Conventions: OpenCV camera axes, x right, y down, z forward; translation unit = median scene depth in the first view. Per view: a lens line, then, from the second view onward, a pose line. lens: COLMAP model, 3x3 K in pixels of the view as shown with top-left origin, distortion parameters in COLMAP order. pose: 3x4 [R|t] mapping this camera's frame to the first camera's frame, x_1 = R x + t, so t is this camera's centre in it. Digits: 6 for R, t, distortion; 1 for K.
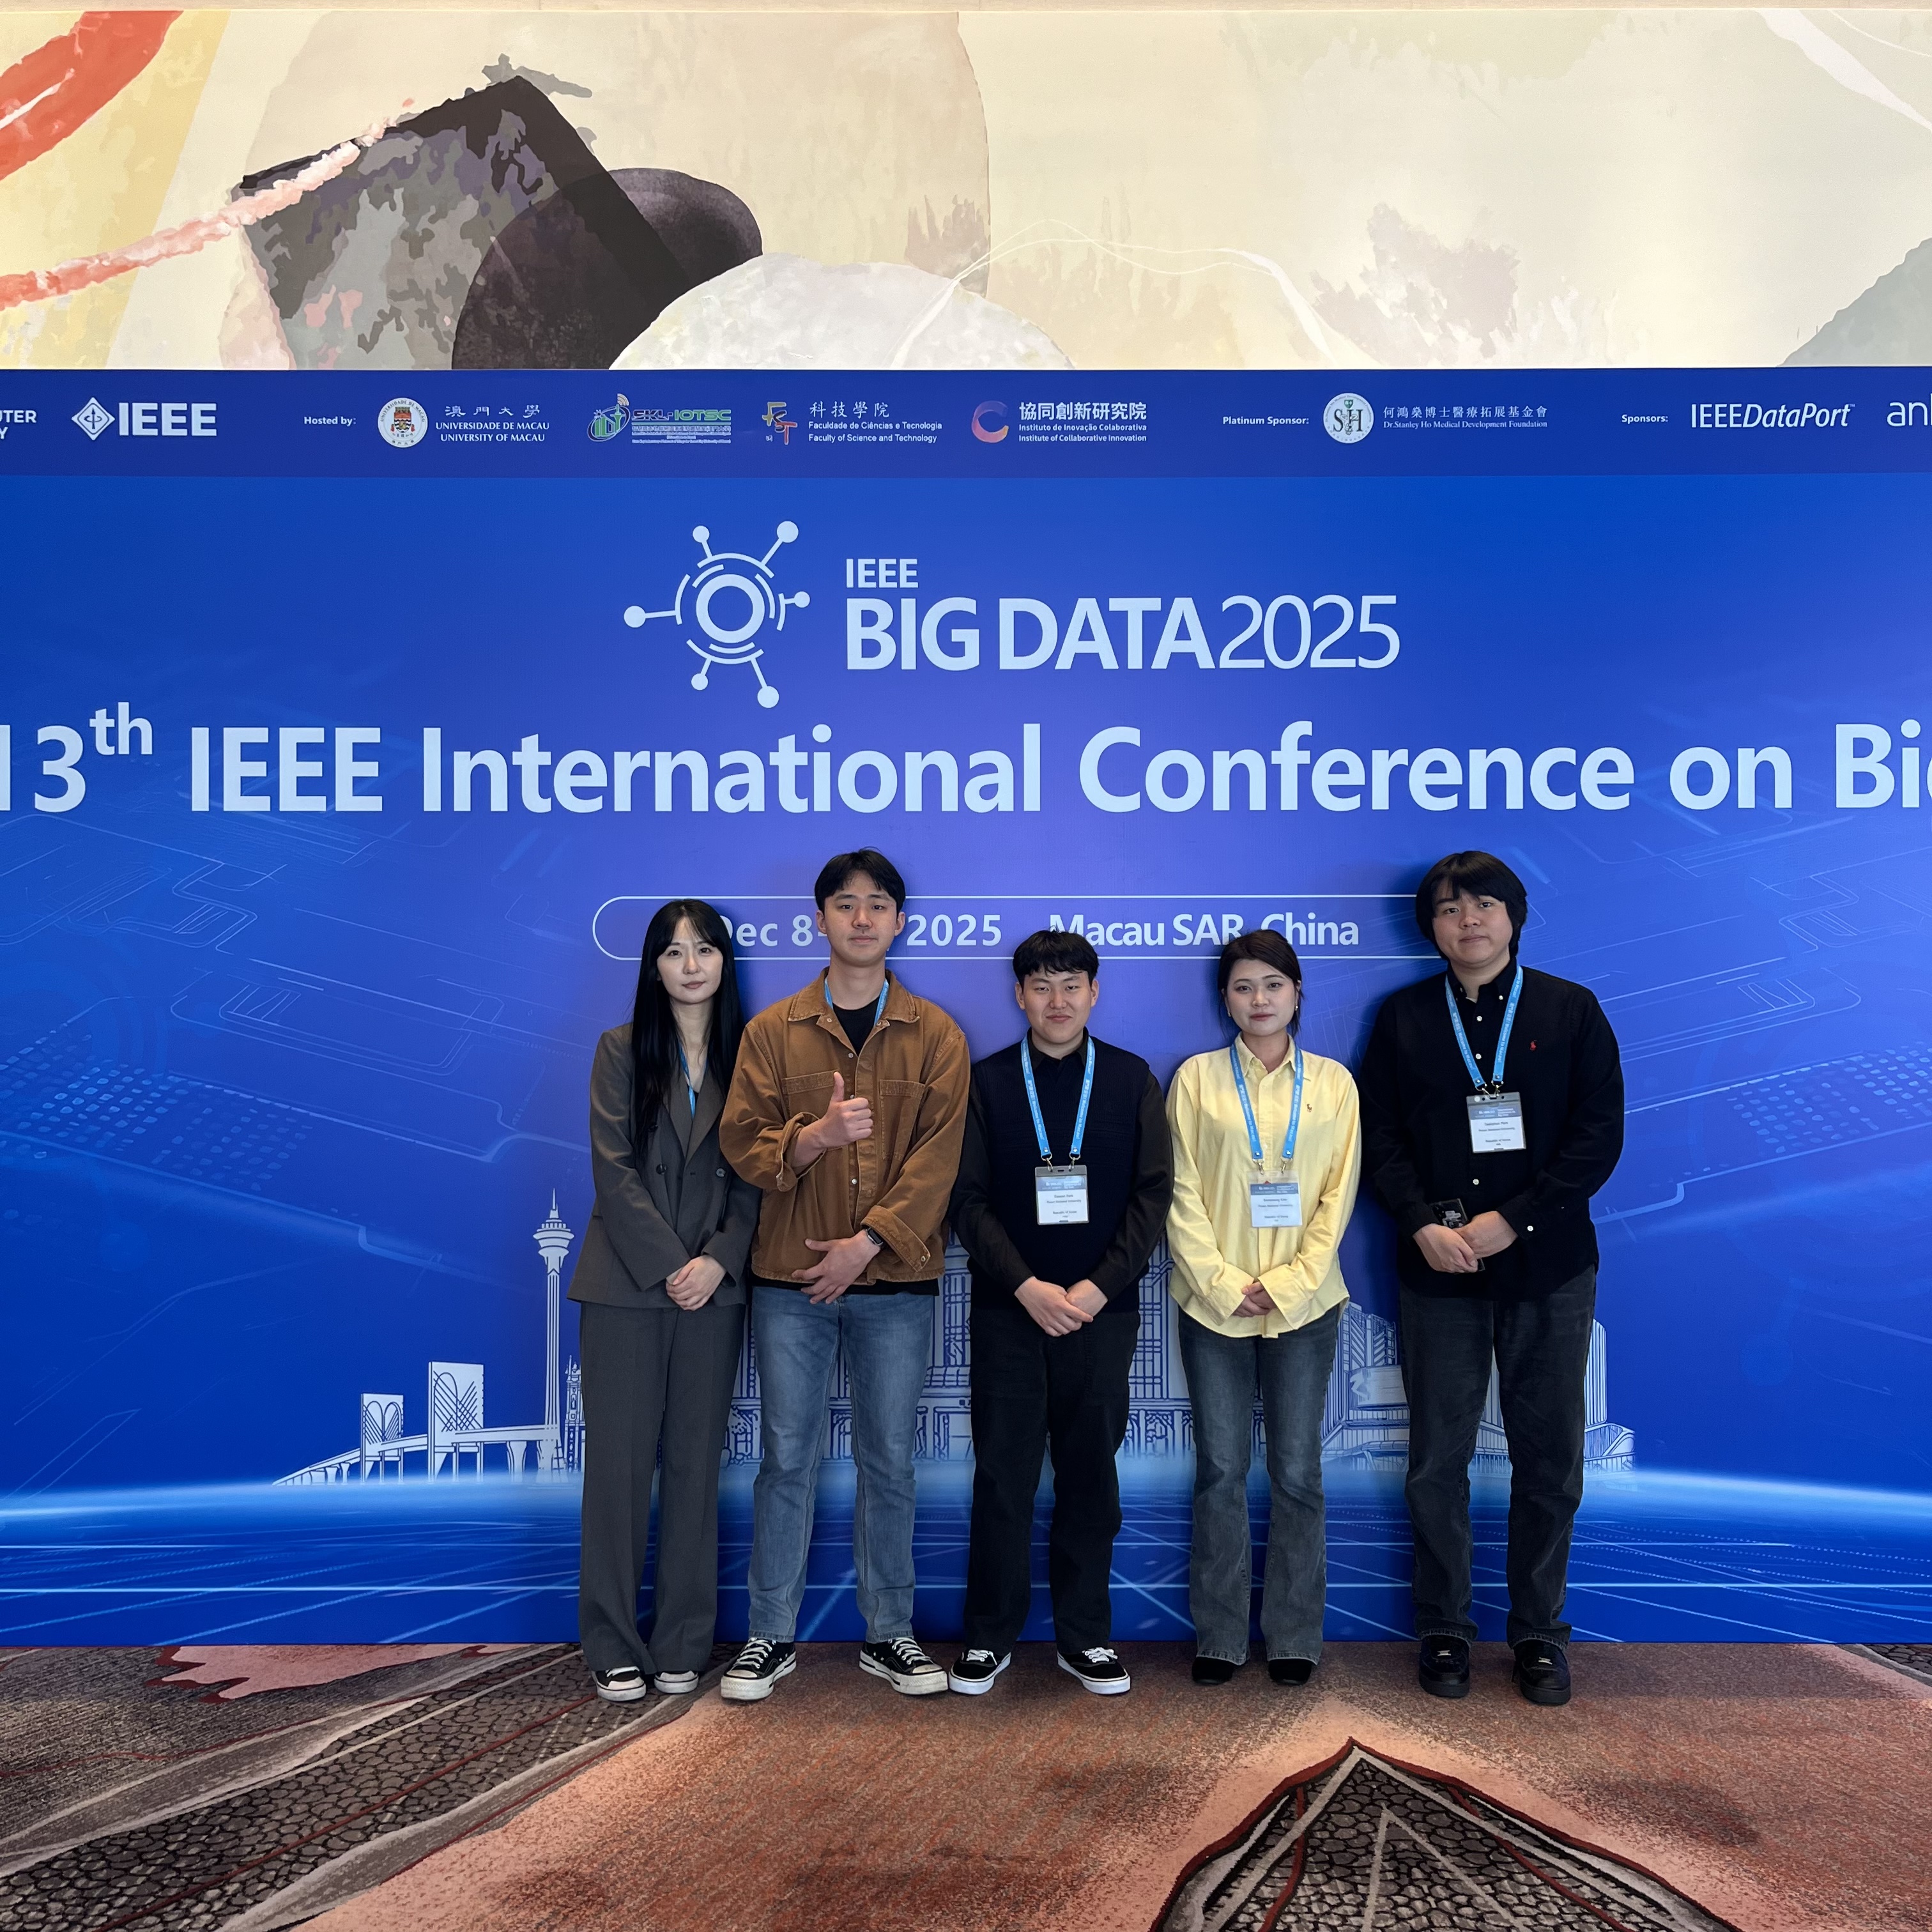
lens RADIAL K [[2002.1, 0, 961.7], [0, 2002.1, 969.2], [0, 0, 1]] dist [0.033820, 0.000000]
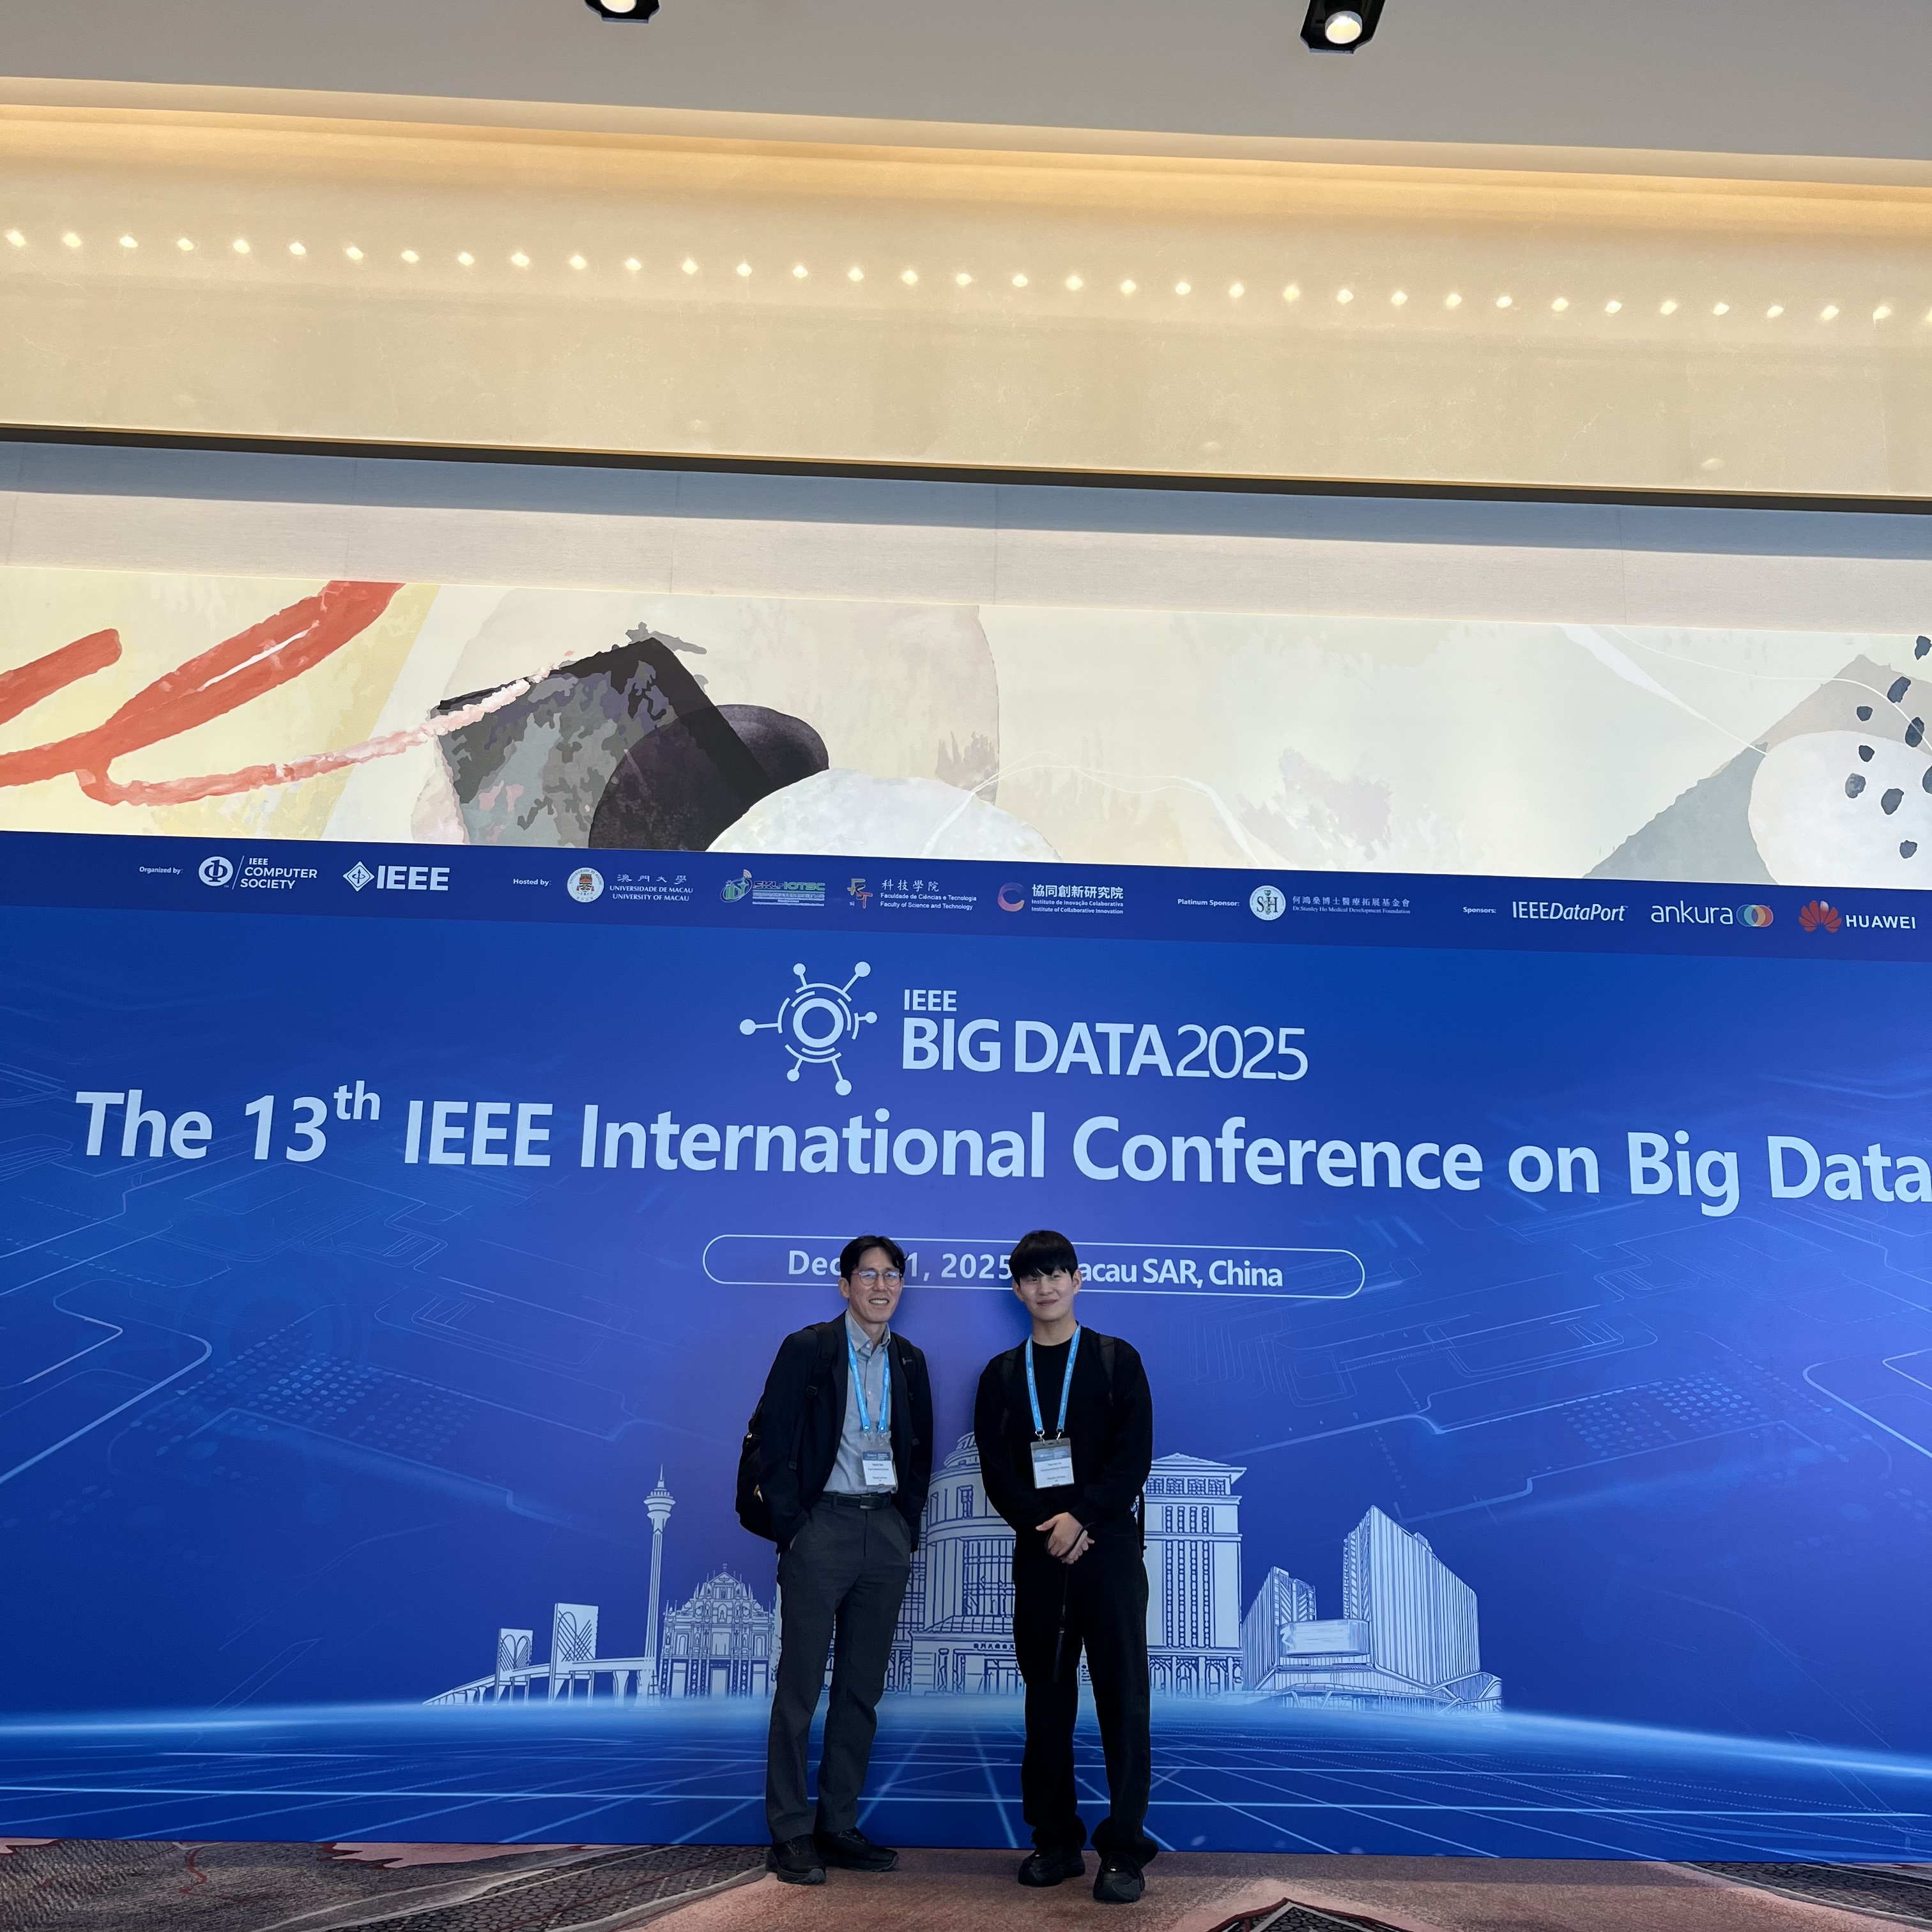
lens RADIAL K [[2002.1, 0, 964.4], [0, 2002.1, 959.7], [0, 0, 1]] dist [0.033820, 0.000000]
pose [[0.998884, 0.030029, 0.036447, -0.066517], [-0.021052, 0.974008, -0.225531, 0.081304], [-0.042272, 0.224512, 0.973554, -0.331485]]
